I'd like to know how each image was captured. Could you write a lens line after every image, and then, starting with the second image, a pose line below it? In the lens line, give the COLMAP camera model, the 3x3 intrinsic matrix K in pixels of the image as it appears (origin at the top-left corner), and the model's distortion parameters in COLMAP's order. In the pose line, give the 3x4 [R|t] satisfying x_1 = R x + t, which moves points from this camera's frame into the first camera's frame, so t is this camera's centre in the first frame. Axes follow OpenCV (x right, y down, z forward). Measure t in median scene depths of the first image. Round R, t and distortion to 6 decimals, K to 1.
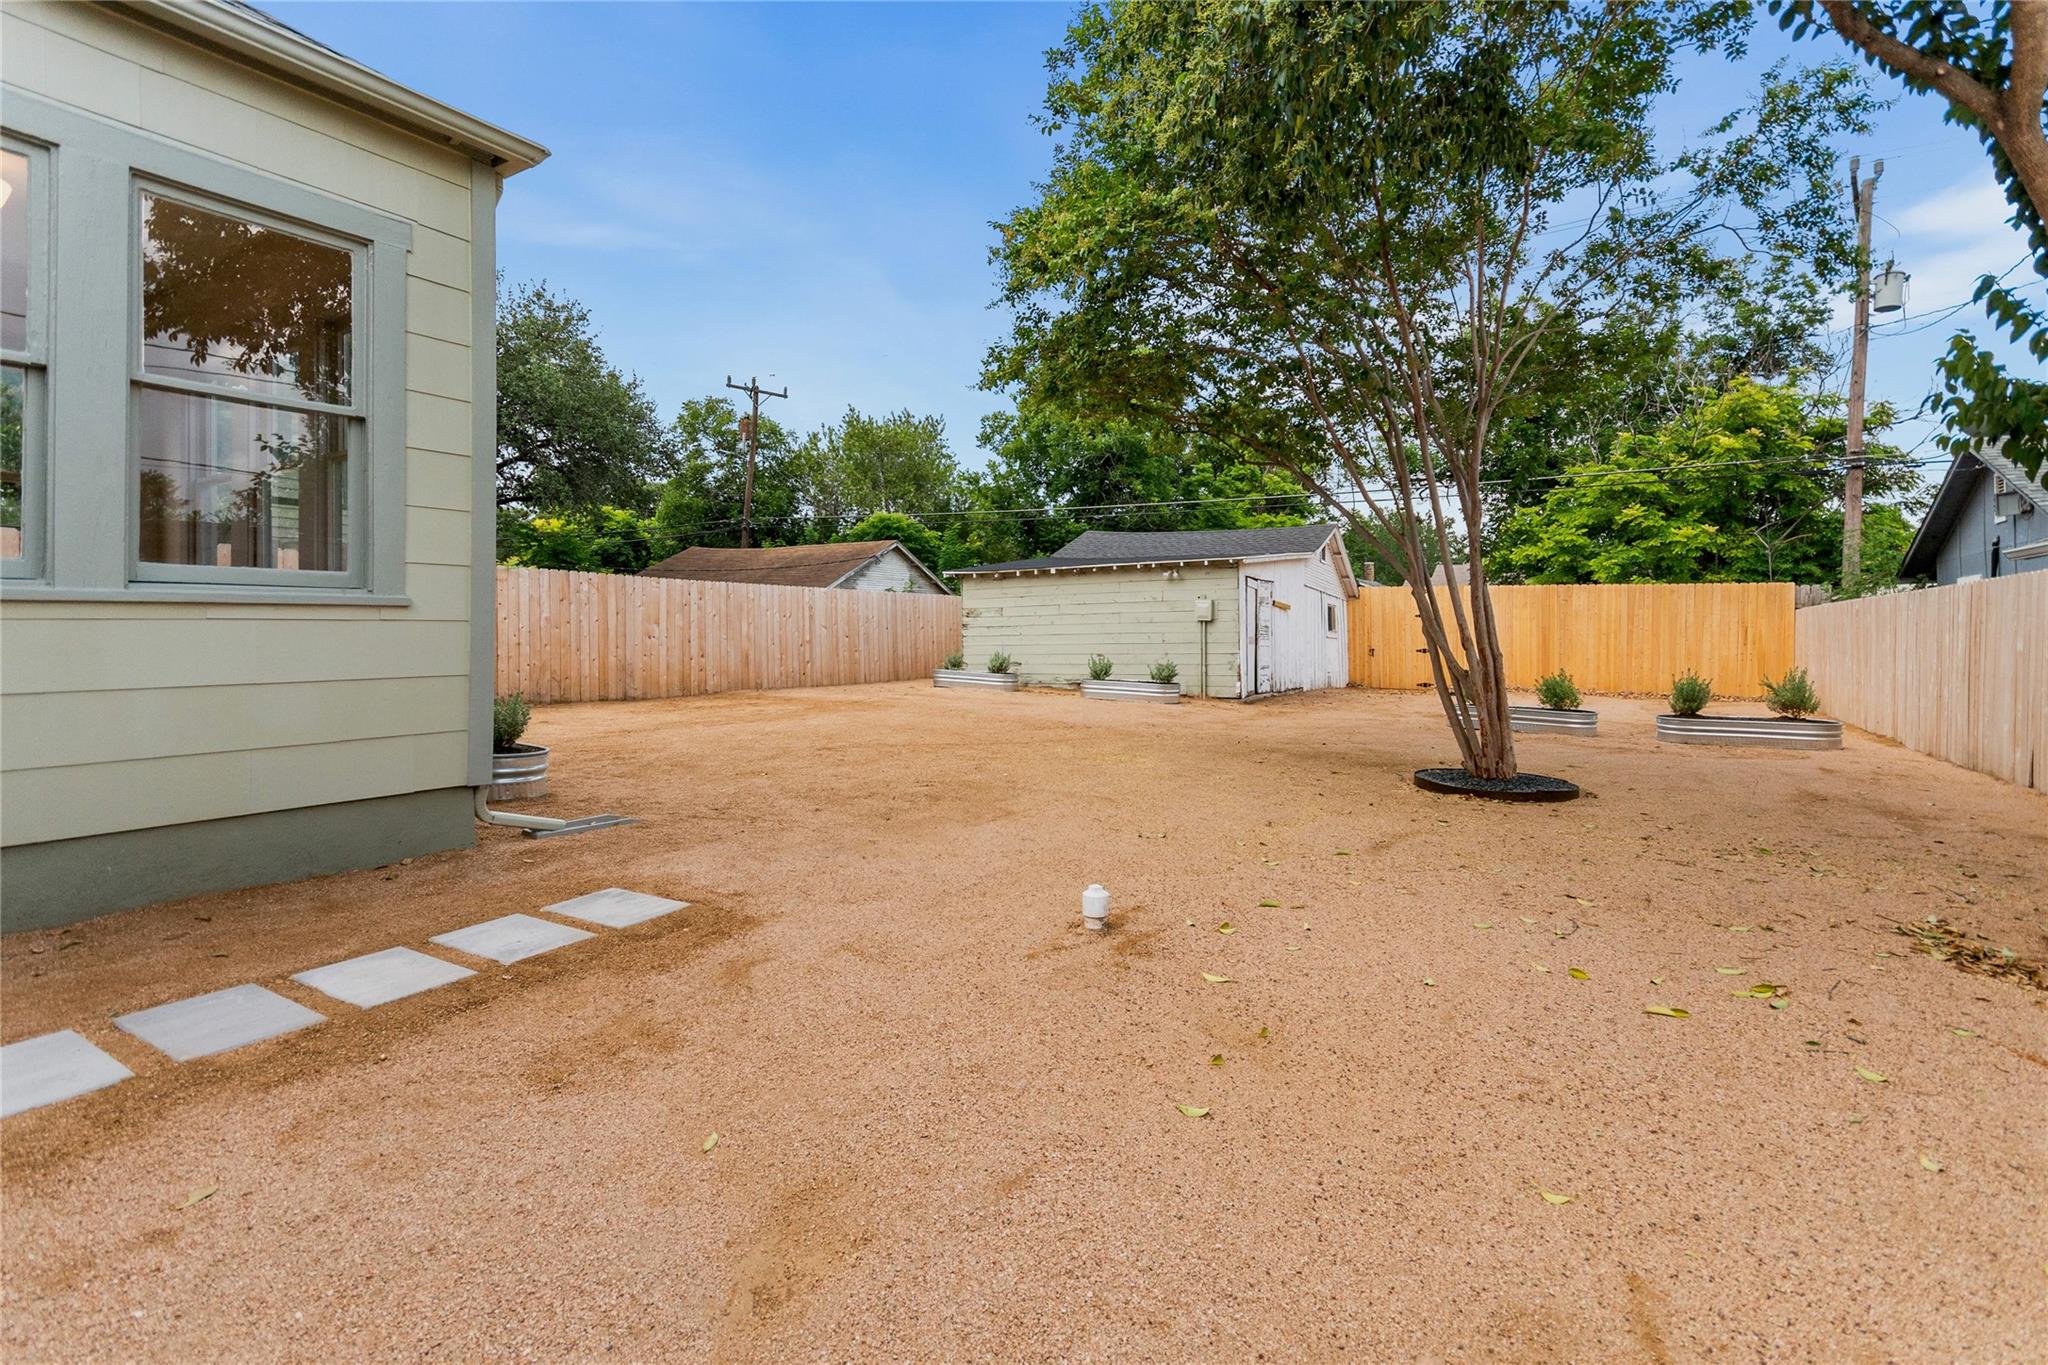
lens RADIAL K [[911.1, 0, 1055.0], [0, 911.1, 630.2], [0, 0, 1]] dist [0.000861, 0.000132]
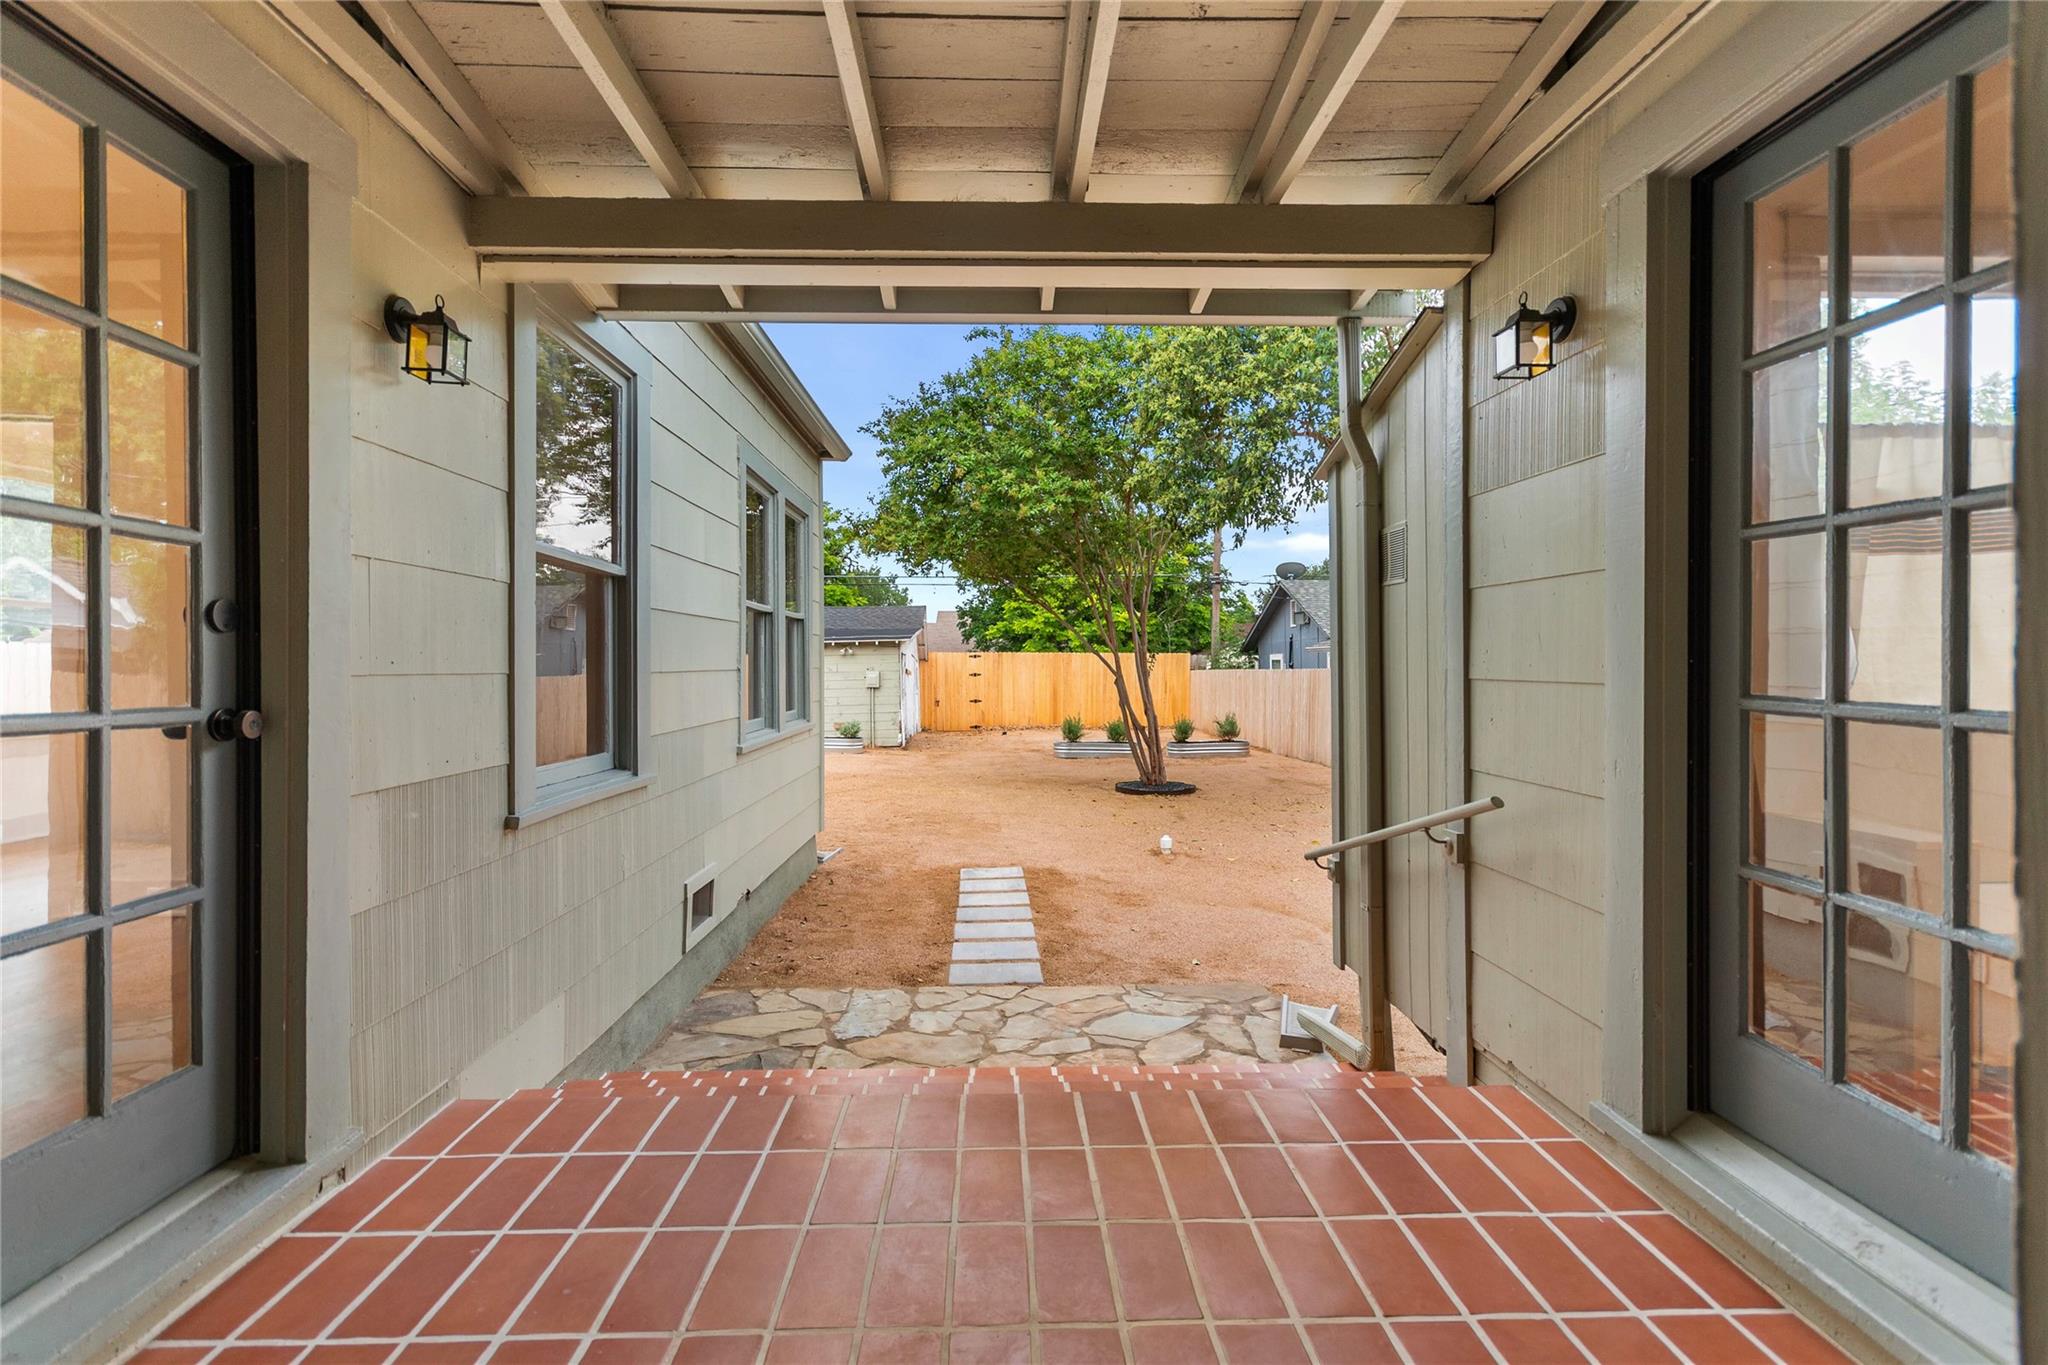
lens RADIAL K [[911.1, 0, 1018.0], [0, 911.1, 671.8], [0, 0, 1]] dist [0.000861, 0.000132]
pose [[0.831005, -0.011025, 0.556156, -0.390182], [0.008673, 0.999939, 0.006862, -0.040343], [-0.556197, -0.000879, 0.831050, -0.184130]]
